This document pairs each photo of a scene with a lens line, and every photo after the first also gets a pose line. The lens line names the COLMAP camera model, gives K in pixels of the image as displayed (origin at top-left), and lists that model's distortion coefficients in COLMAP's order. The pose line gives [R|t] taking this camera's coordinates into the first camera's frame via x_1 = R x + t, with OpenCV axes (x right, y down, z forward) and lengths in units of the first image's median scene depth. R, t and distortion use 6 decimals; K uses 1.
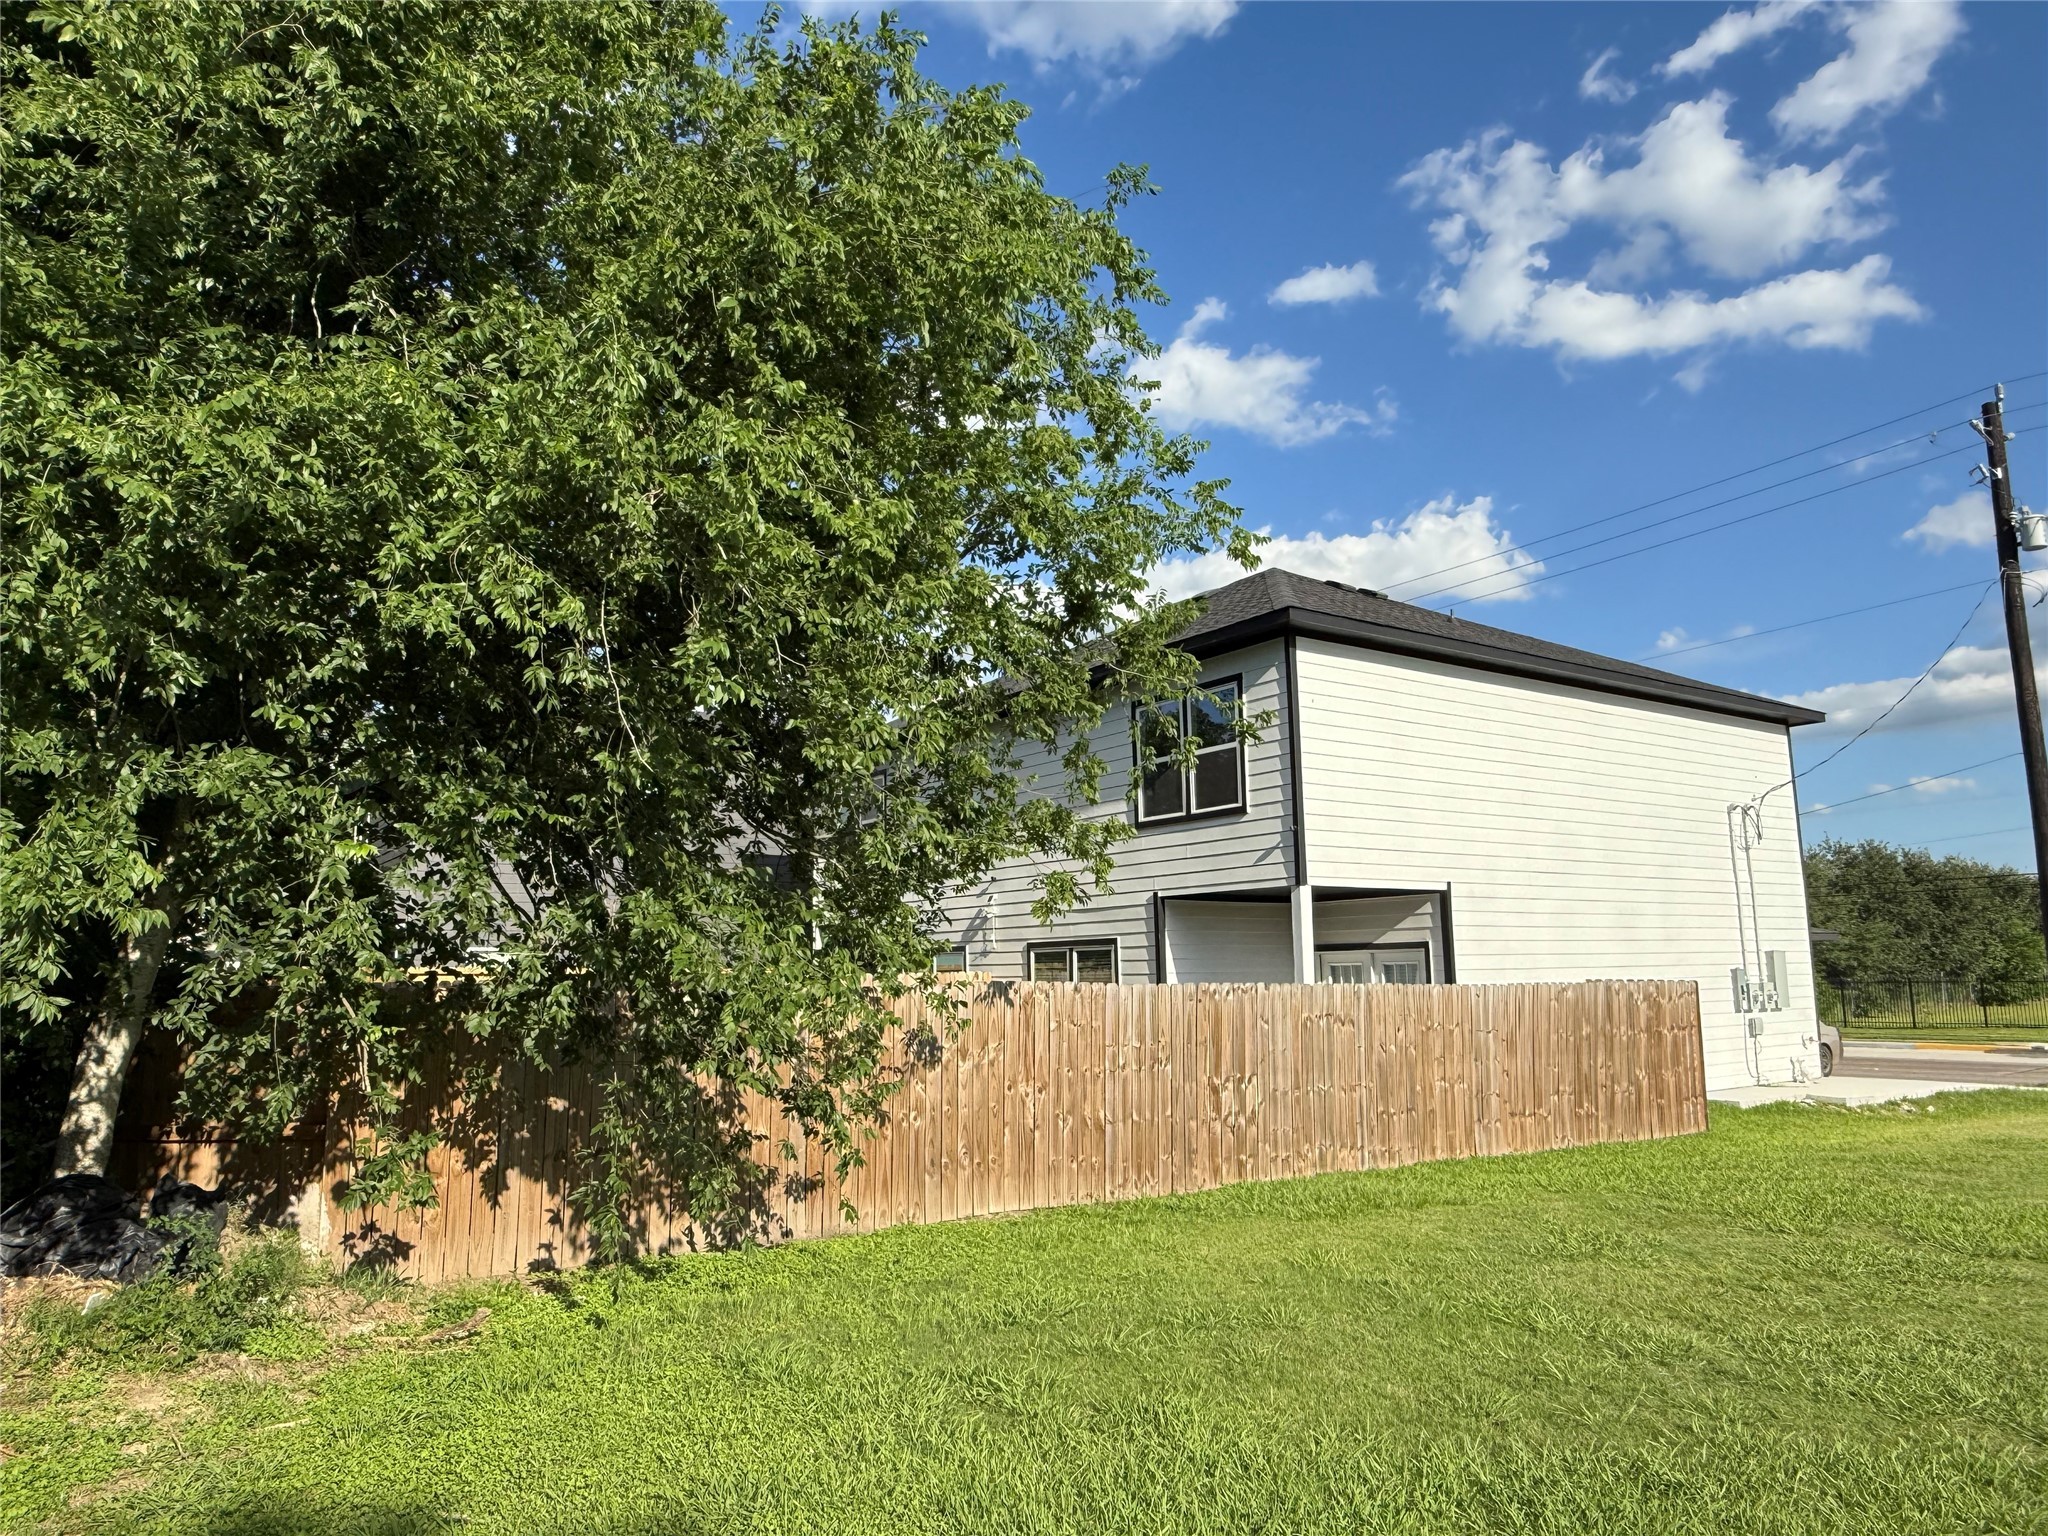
lens RADIAL K [[1313.0, 0, 1024.0], [0, 1313.0, 768.0], [0, 0, 1]] dist [0.000792, 0.000531]
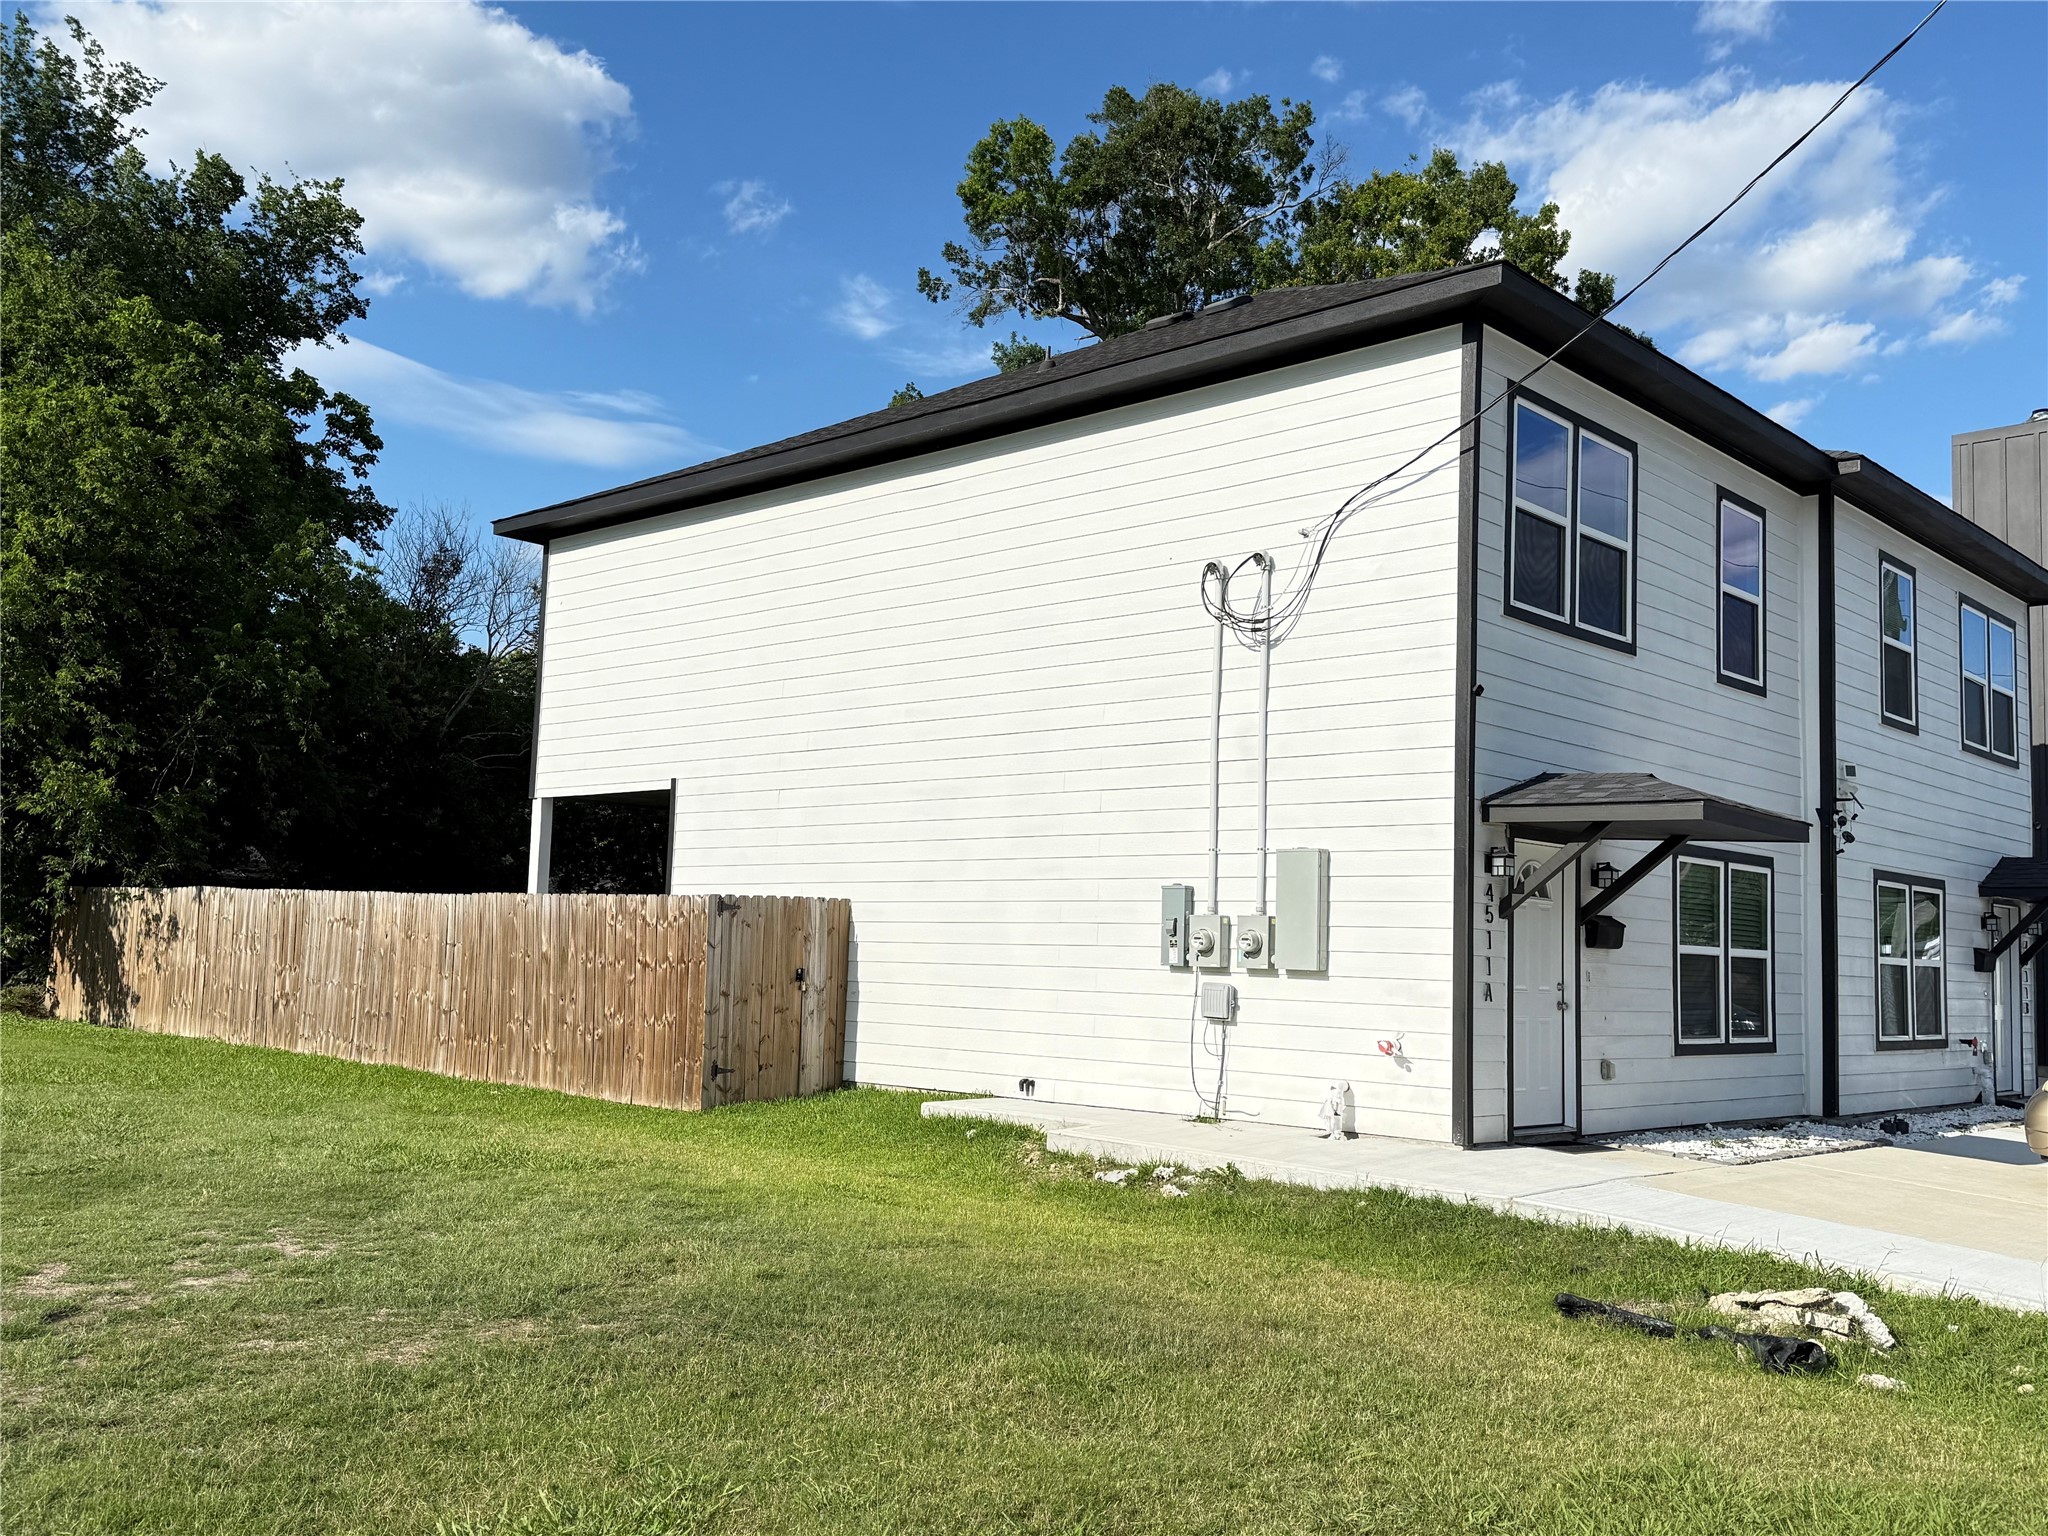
lens RADIAL K [[1843.9, 0, 1025.0], [0, 1843.9, 787.2], [0, 0, 1]] dist [0.212817, -0.430347]
pose [[0.211933, -0.070717, -0.974722, 1.500838], [0.116262, 0.992120, -0.046701, 0.171345], [0.970344, -0.103426, 0.218485, 0.956155]]
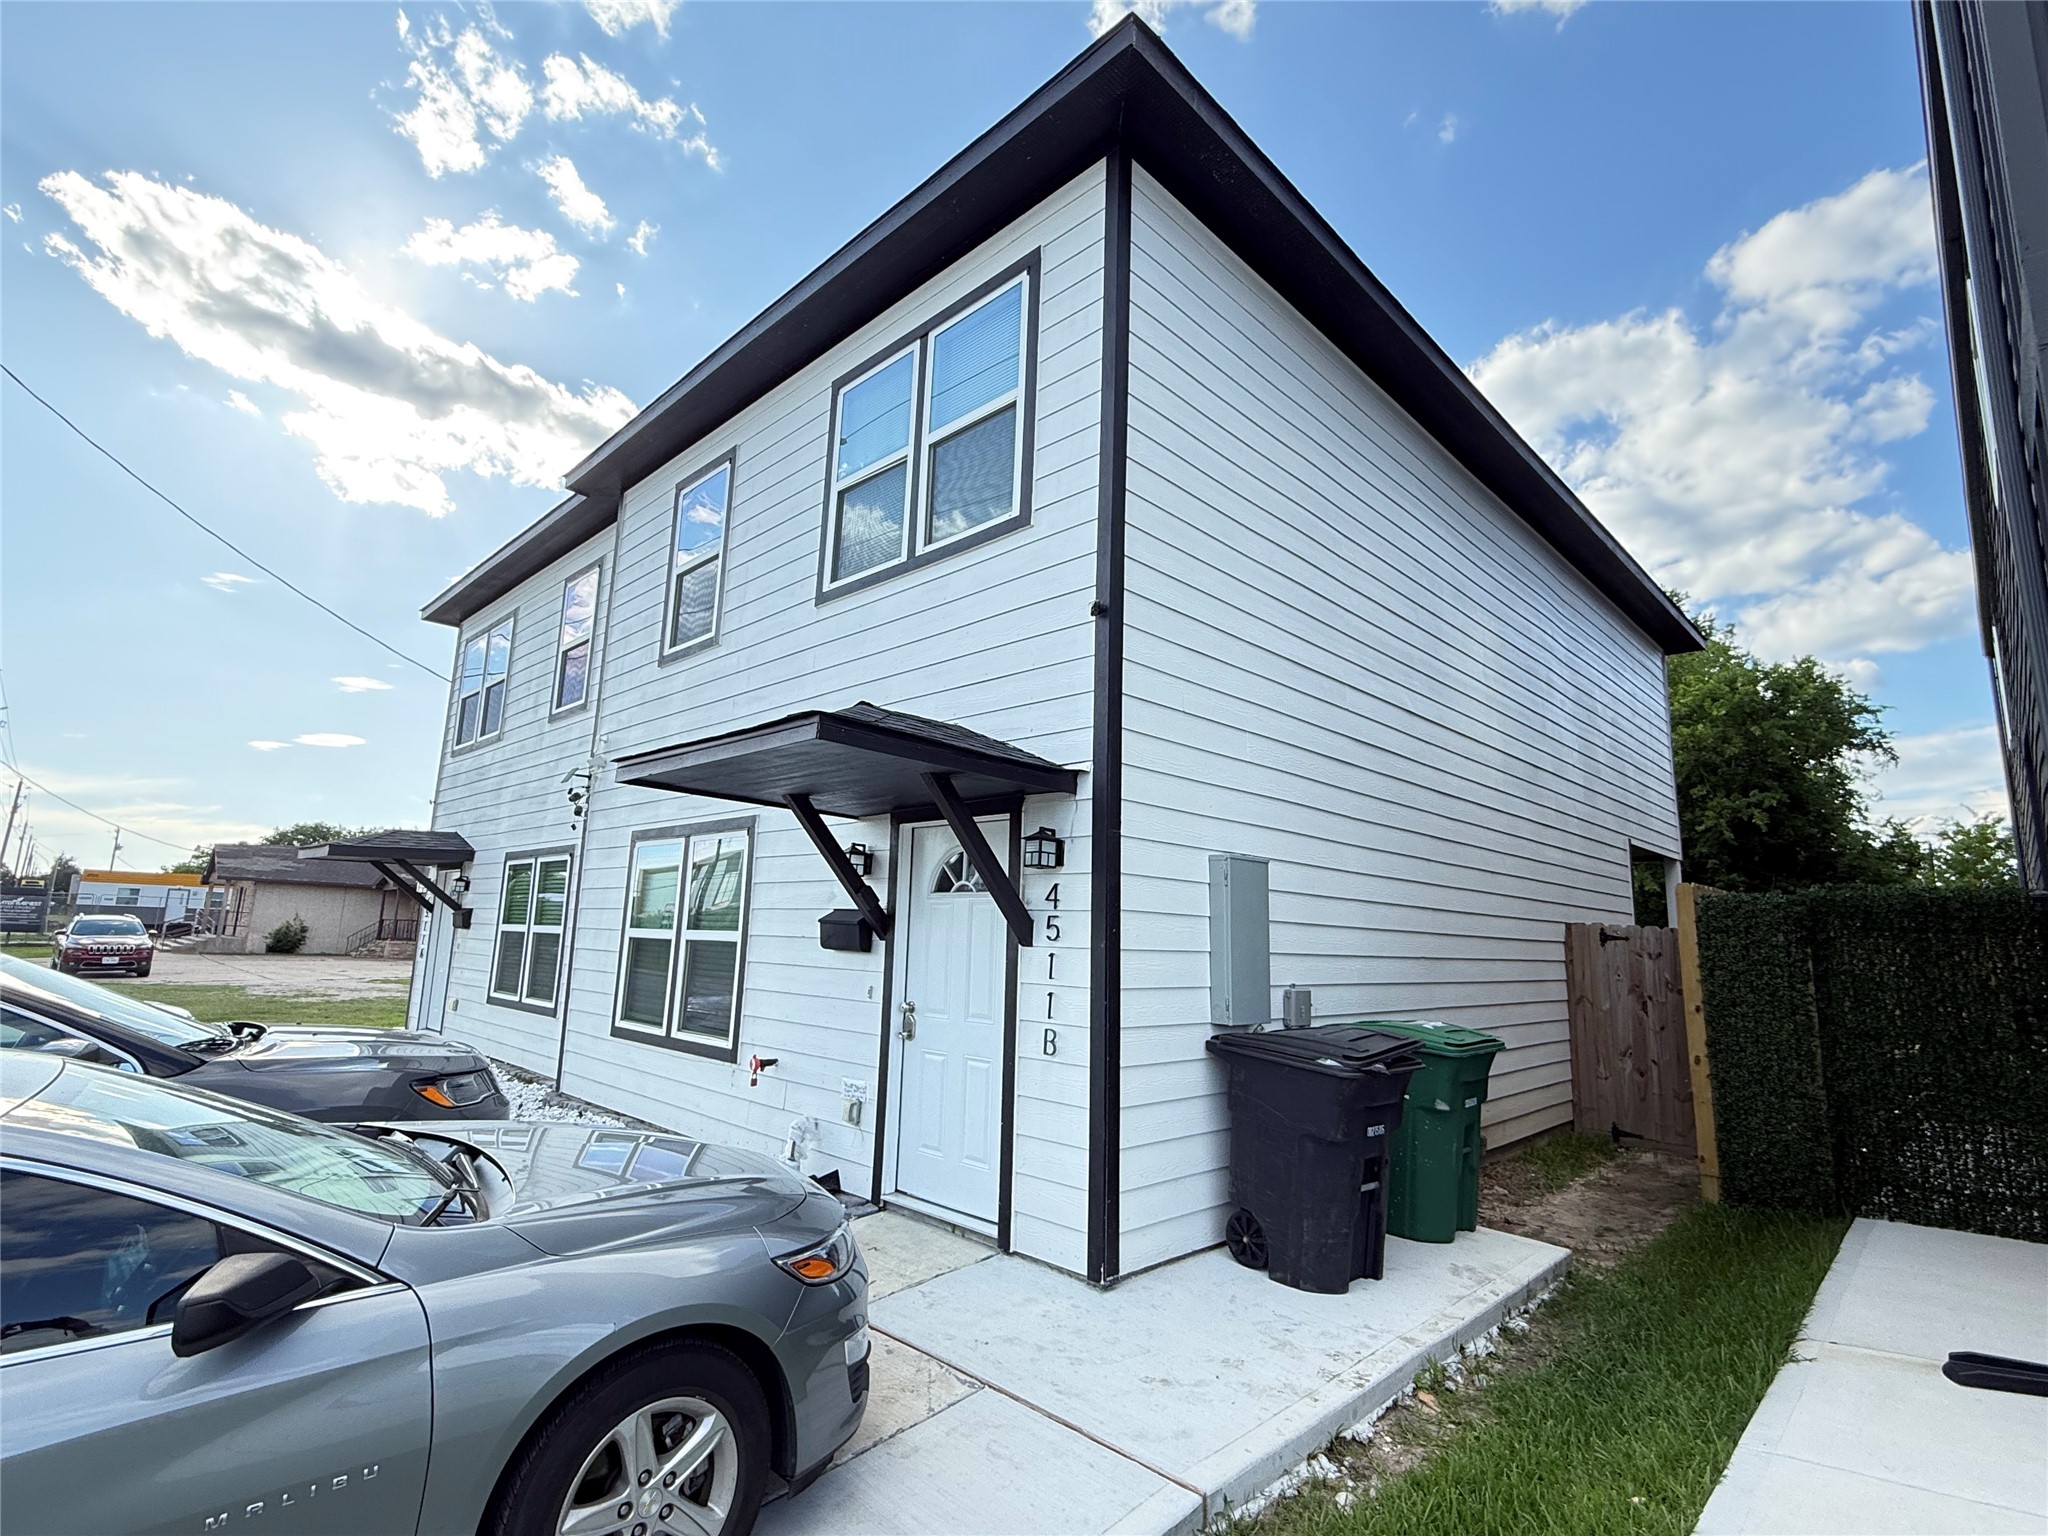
lens RADIAL K [[1038.5, 0, 1024.0], [0, 1038.5, 768.0], [0, 0, 1]] dist [-0.000895, -0.000080]
pose [[-0.989899, -0.063111, -0.126956, 0.728165], [-0.018806, 0.945997, -0.323630, 0.286905], [0.140525, -0.317974, -0.937628, 1.739650]]
